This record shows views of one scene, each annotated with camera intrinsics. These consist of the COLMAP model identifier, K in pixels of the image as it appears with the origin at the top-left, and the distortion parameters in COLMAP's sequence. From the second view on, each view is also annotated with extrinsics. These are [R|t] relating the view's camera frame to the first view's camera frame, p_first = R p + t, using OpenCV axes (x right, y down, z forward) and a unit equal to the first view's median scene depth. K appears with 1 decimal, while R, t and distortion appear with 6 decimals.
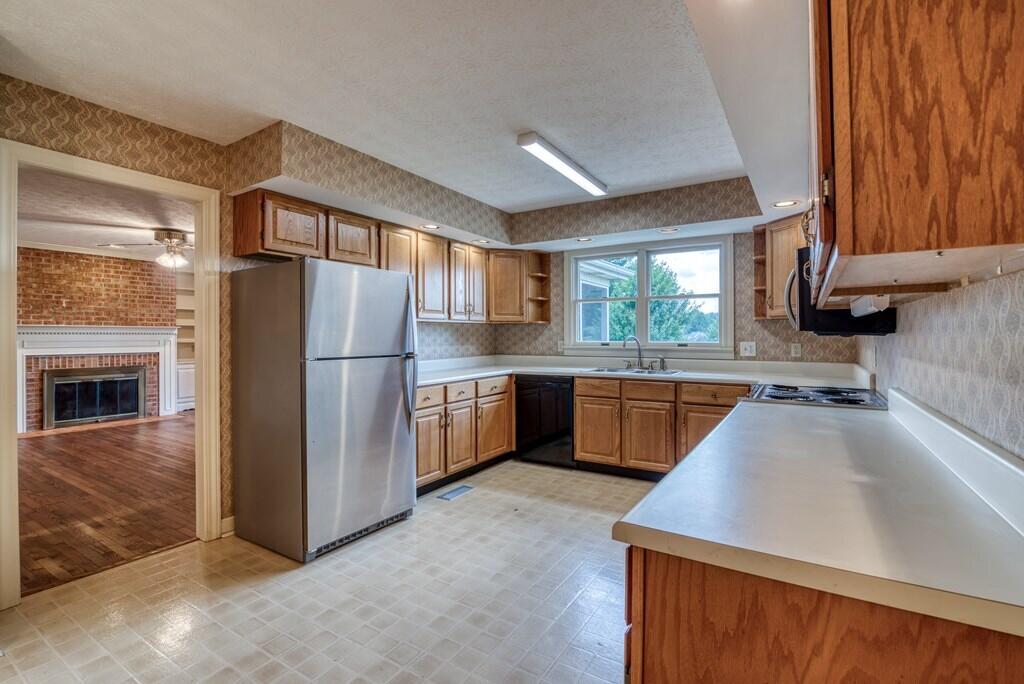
lens RADIAL K [[533.8, 0, 519.4], [0, 533.8, 335.7], [0, 0, 1]] dist [-0.000401, -0.000248]
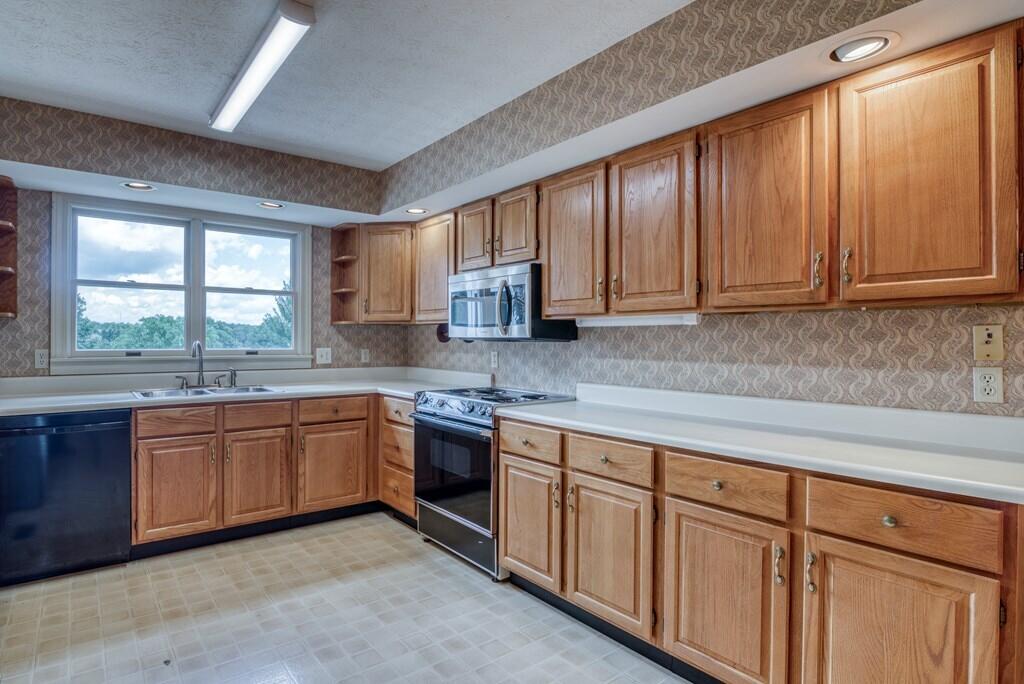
lens RADIAL K [[533.8, 0, 513.5], [0, 533.8, 341.6], [0, 0, 1]] dist [-0.000401, -0.000248]
pose [[0.353437, 0.001261, 0.935457, -0.312426], [-0.002942, 0.999996, -0.000237, 0.000069], [-0.935454, -0.002668, 0.353439, 0.386986]]
